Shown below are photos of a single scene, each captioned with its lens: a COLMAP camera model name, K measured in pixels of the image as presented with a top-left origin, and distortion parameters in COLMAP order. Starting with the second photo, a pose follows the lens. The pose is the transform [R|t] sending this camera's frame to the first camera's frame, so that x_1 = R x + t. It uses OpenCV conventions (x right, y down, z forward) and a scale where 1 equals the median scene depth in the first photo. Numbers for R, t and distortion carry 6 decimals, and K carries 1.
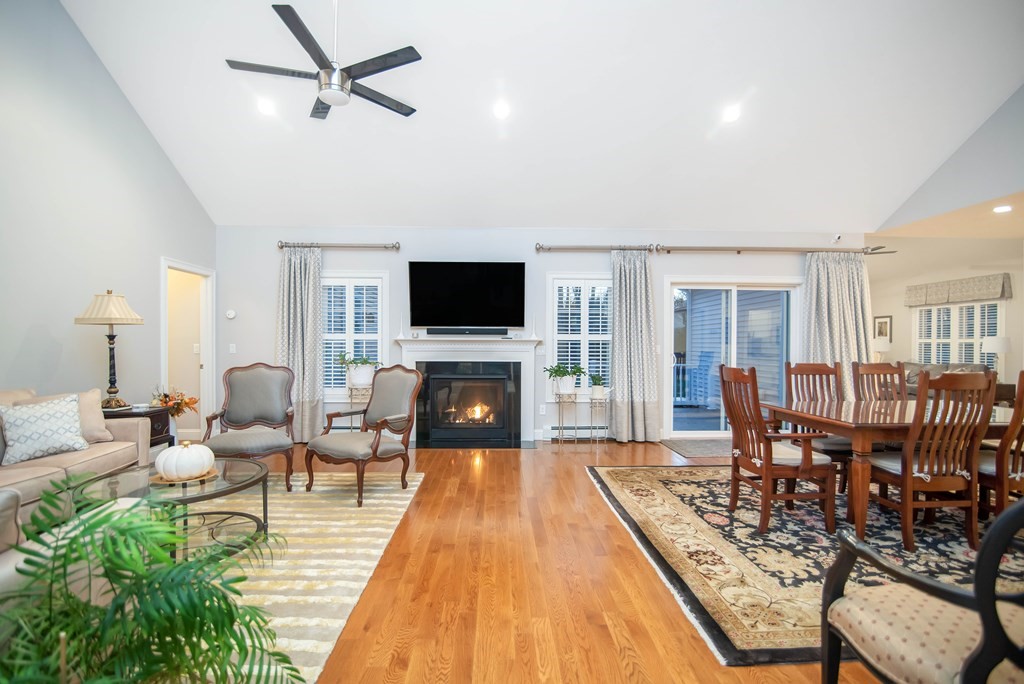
lens RADIAL K [[484.9, 0, 493.2], [0, 484.9, 347.0], [0, 0, 1]] dist [0.000564, 0.000288]
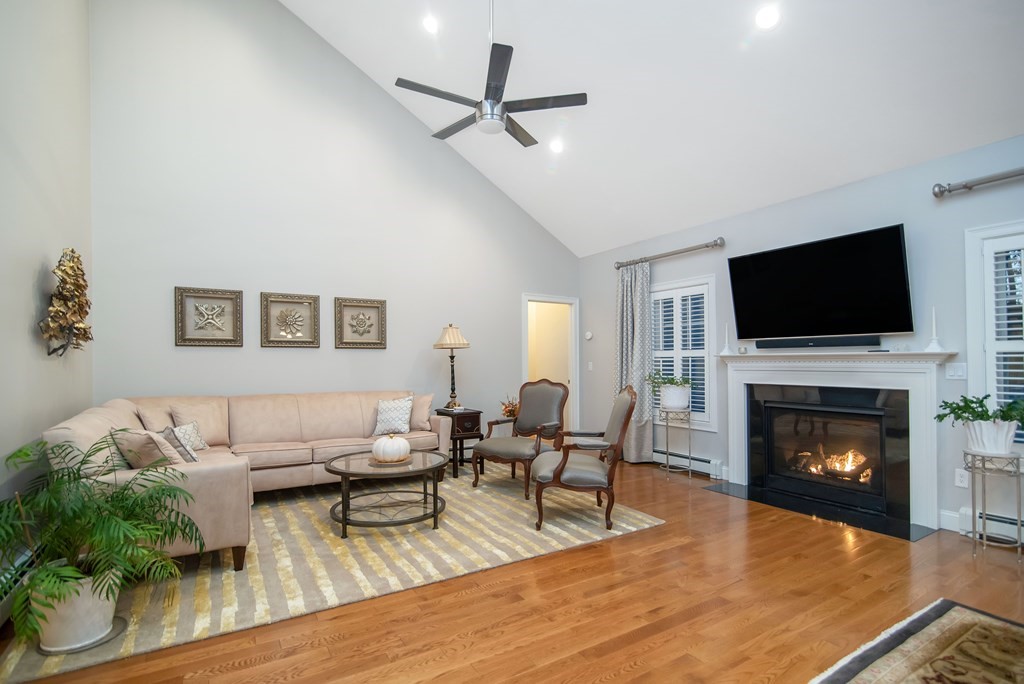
lens RADIAL K [[479.1, 0, 510.9], [0, 479.1, 361.4], [0, 0, 1]] dist [-0.002530, -0.000159]
pose [[0.512752, -0.004470, -0.858525, 0.315371], [-0.002251, 0.999976, -0.006550, -0.000164], [0.858534, 0.005291, 0.512729, 0.280038]]
